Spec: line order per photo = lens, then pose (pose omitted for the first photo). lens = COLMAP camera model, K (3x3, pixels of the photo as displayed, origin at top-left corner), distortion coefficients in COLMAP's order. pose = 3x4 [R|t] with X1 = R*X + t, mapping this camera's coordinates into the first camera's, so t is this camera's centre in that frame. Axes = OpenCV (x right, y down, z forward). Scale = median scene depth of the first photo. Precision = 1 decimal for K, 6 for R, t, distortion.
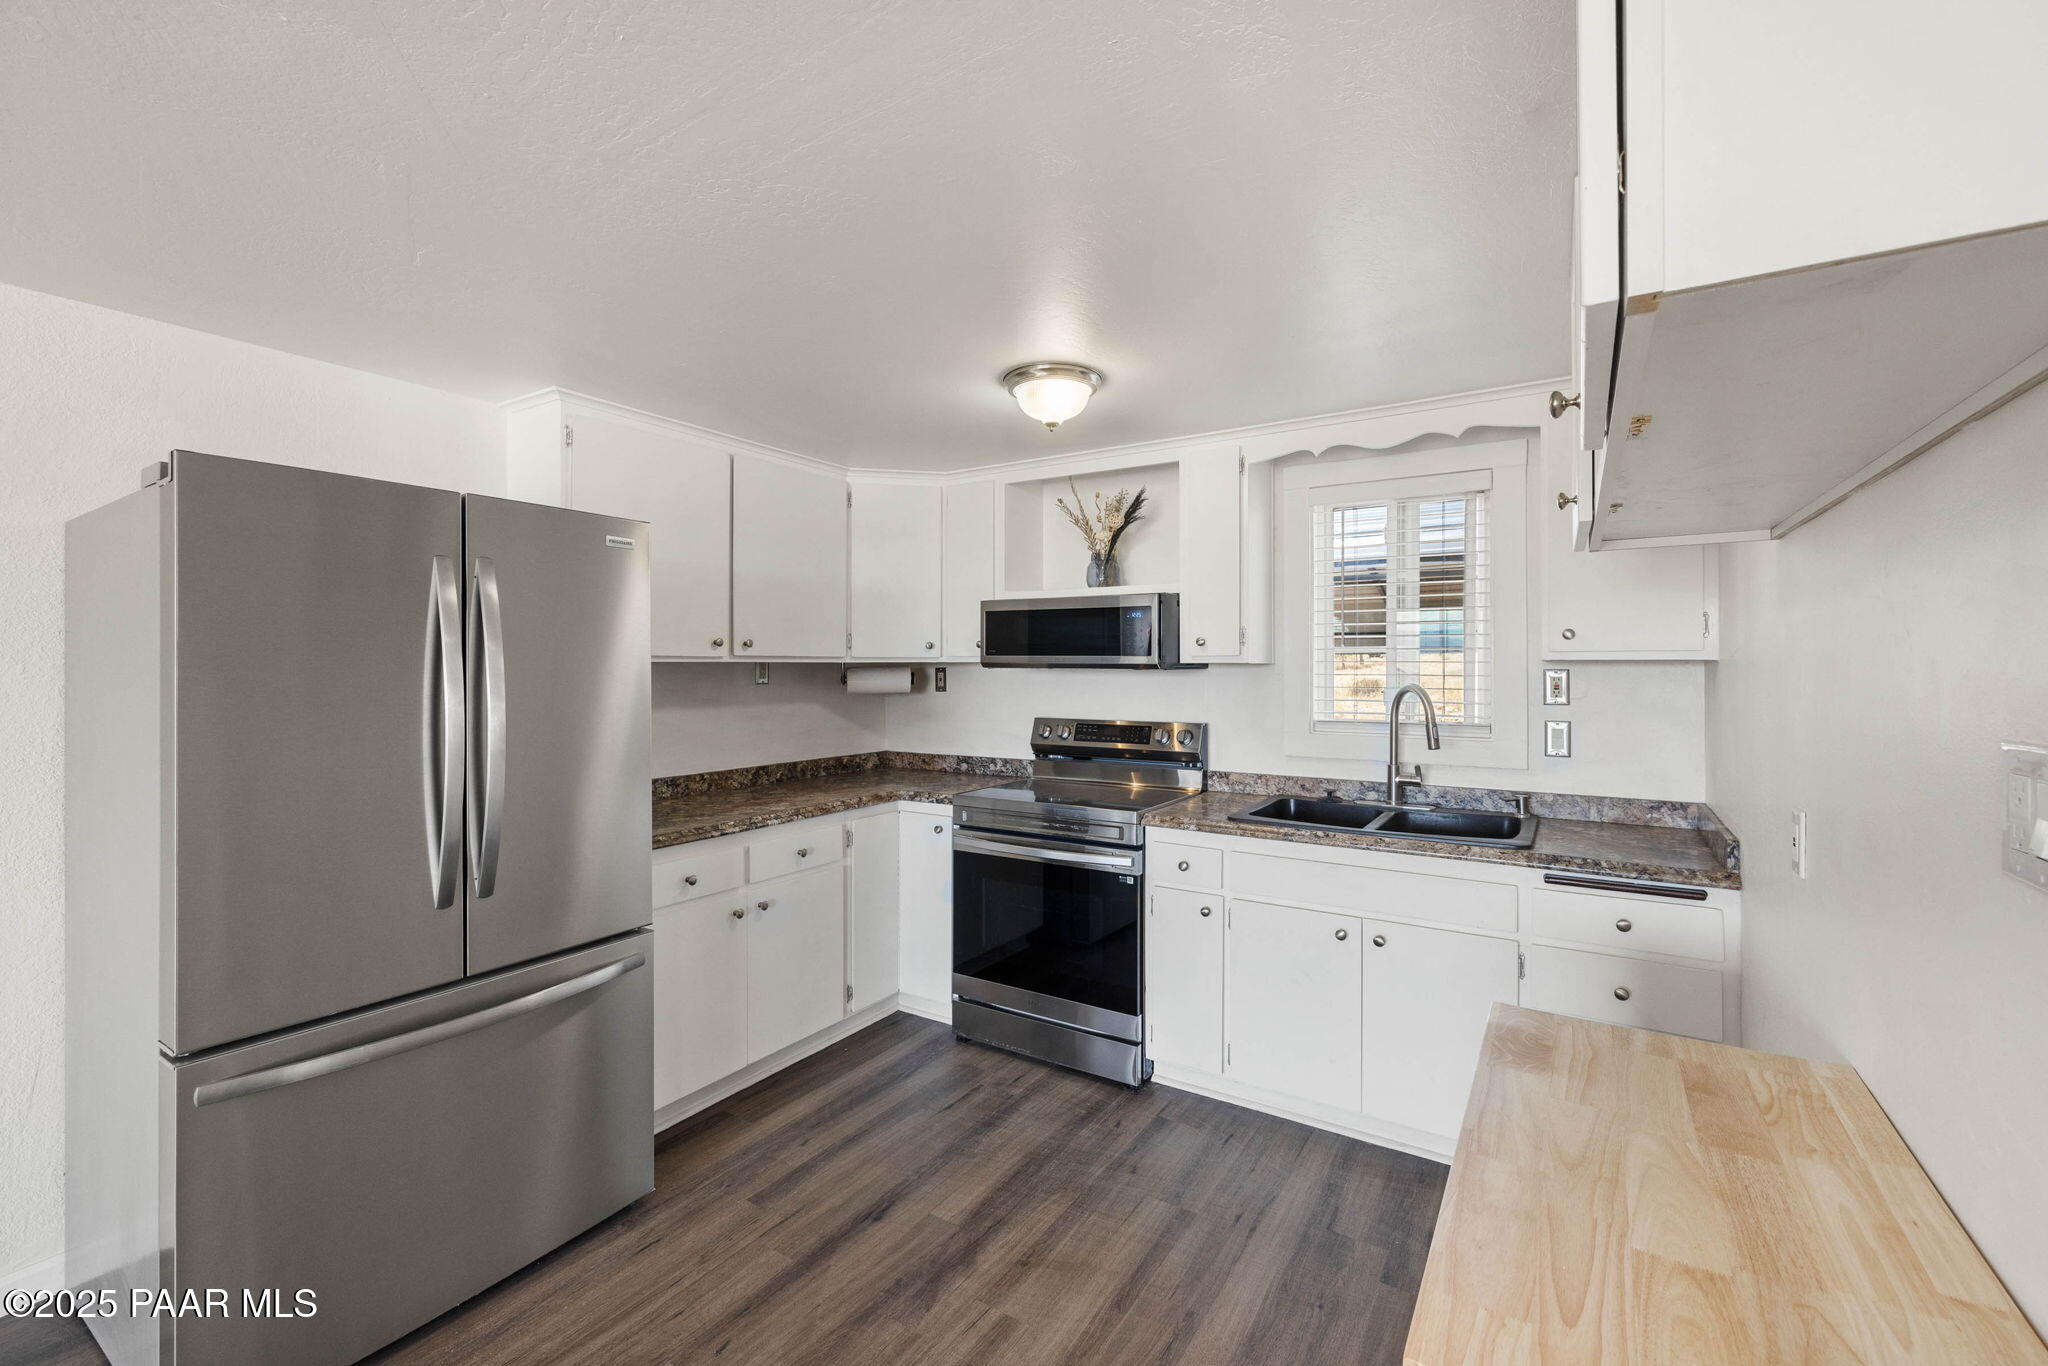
lens RADIAL K [[841.4, 0, 1024.0], [0, 841.4, 683.0], [0, 0, 1]] dist [0.000390, -0.000040]
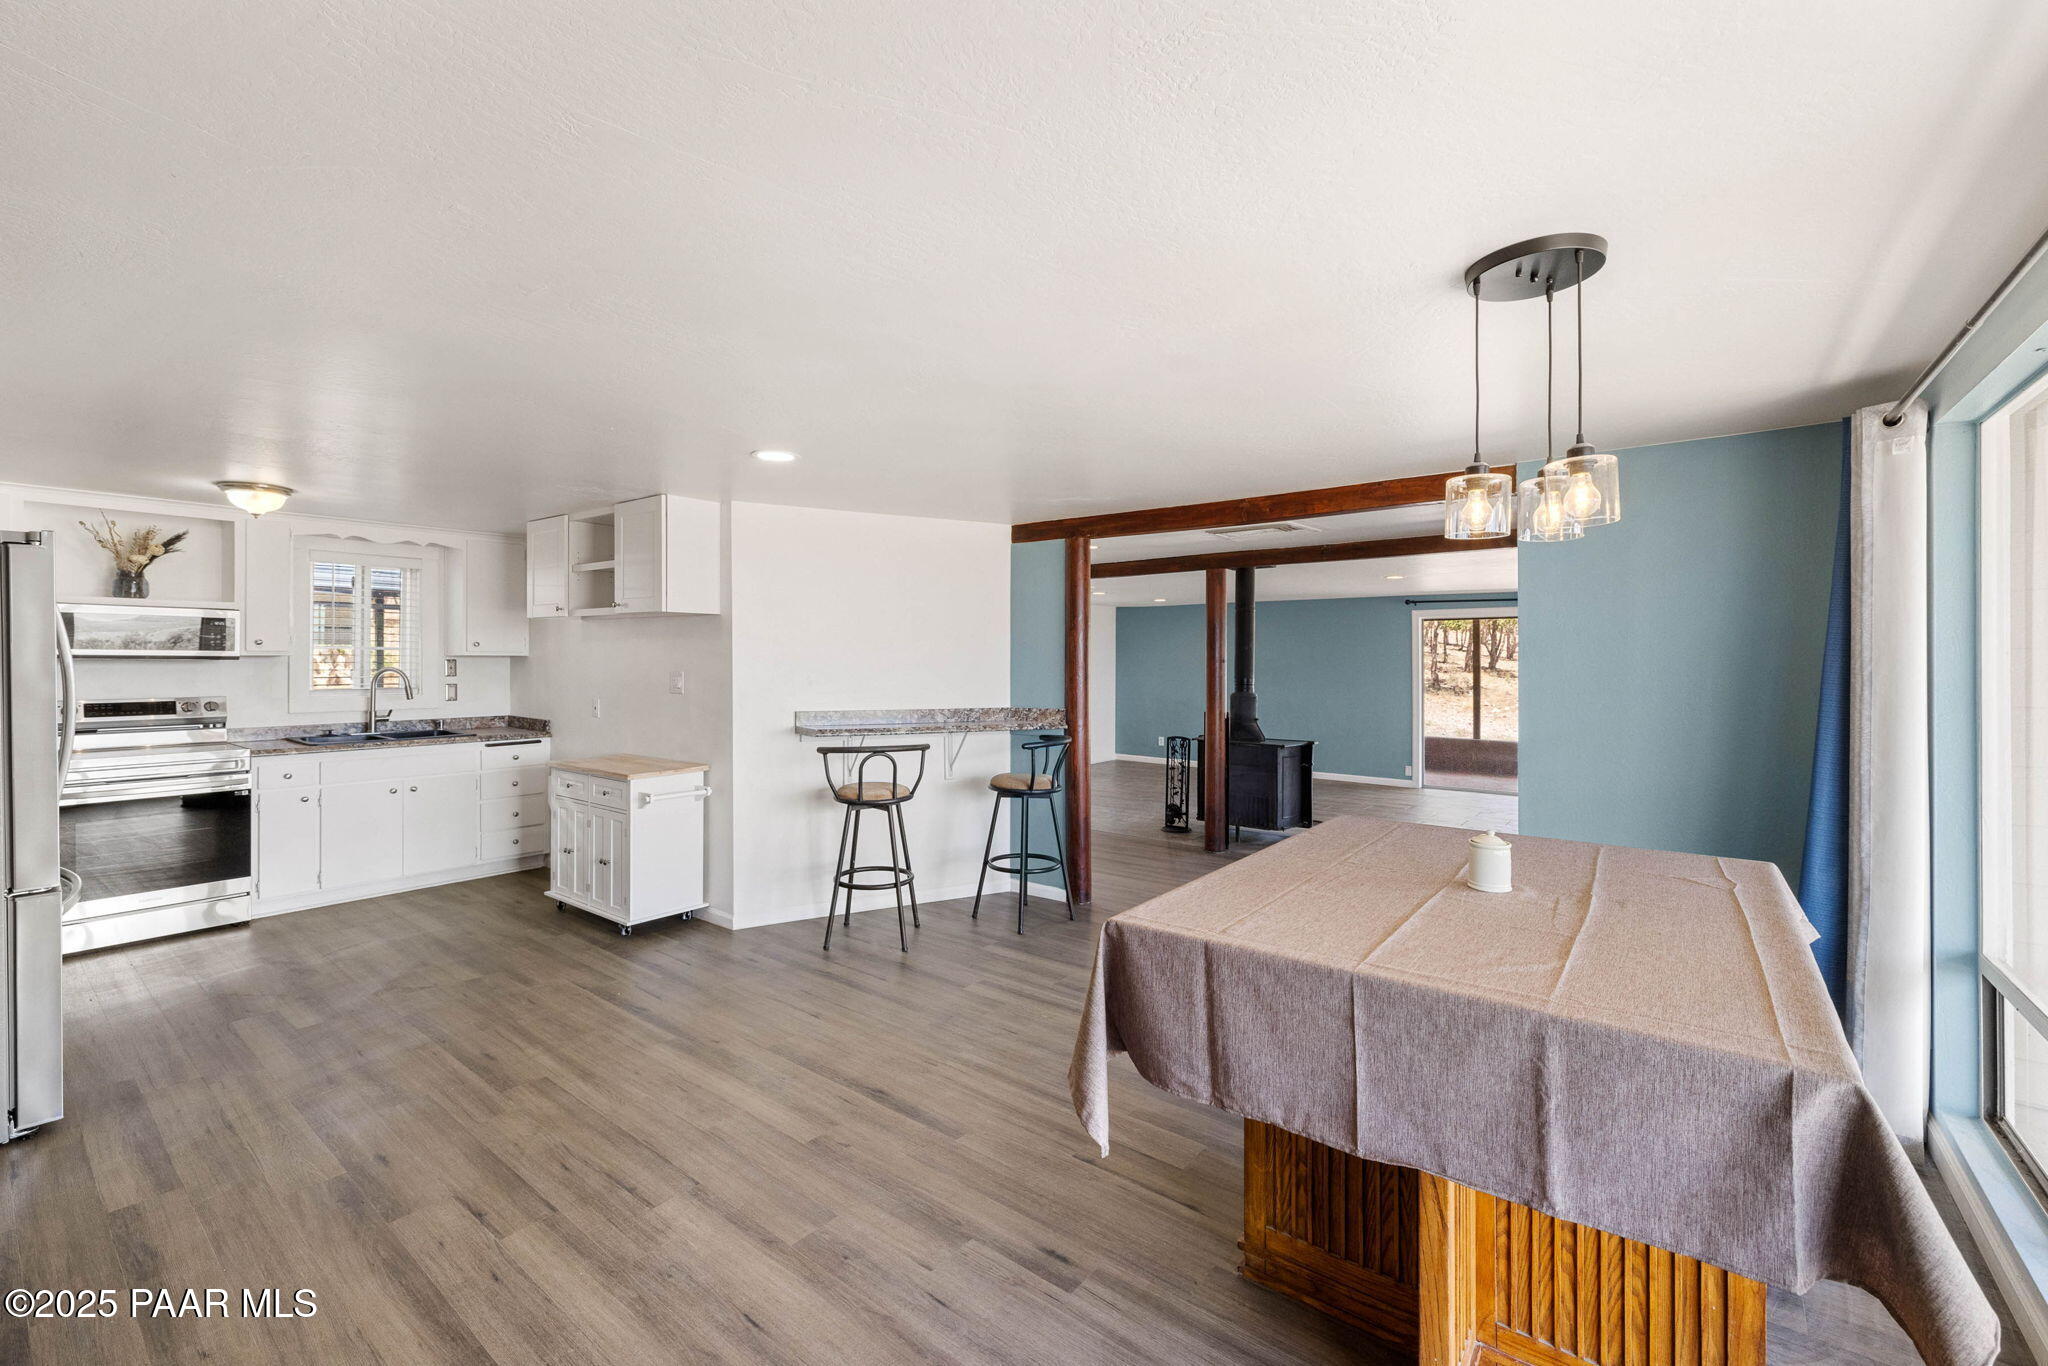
lens RADIAL K [[841.4, 0, 1024.0], [0, 841.4, 683.0], [0, 0, 1]] dist [0.000390, -0.000040]
pose [[0.069283, -0.025448, 0.997272, -1.350373], [0.015408, 0.999583, 0.024437, 0.013818], [-0.997478, 0.013673, 0.069647, -0.574467]]
